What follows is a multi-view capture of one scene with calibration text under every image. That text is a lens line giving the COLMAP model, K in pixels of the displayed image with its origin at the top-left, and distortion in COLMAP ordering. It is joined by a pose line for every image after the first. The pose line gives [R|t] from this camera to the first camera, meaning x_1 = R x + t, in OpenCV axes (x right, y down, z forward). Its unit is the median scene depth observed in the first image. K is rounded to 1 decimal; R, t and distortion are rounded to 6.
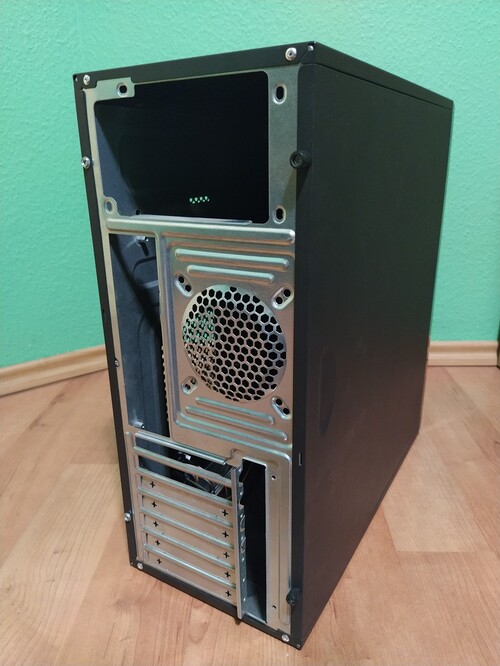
lens RADIAL K [[528.0, 0, 247.5], [0, 528.0, 329.3], [0, 0, 1]] dist [-0.004123, -0.012258]
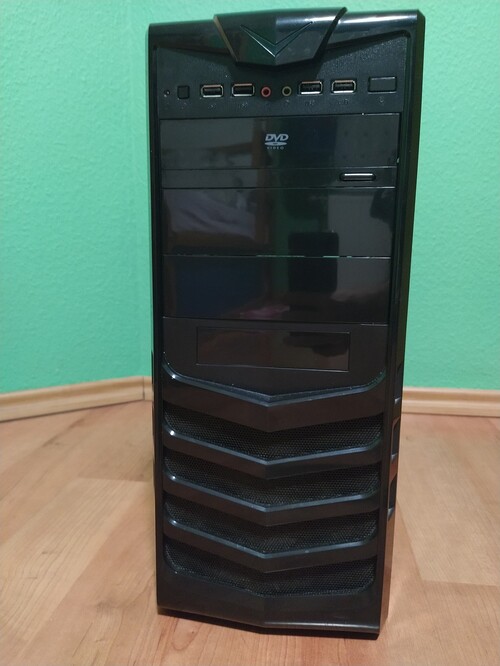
lens RADIAL K [[528.0, 0, 247.5], [0, 528.0, 329.3], [0, 0, 1]] dist [-0.004123, -0.012258]
pose [[0.995055, 0.037258, -0.092070, 0.048367], [-0.053084, 0.982970, -0.175932, 0.143396], [0.083947, 0.179950, 0.980087, 0.042317]]
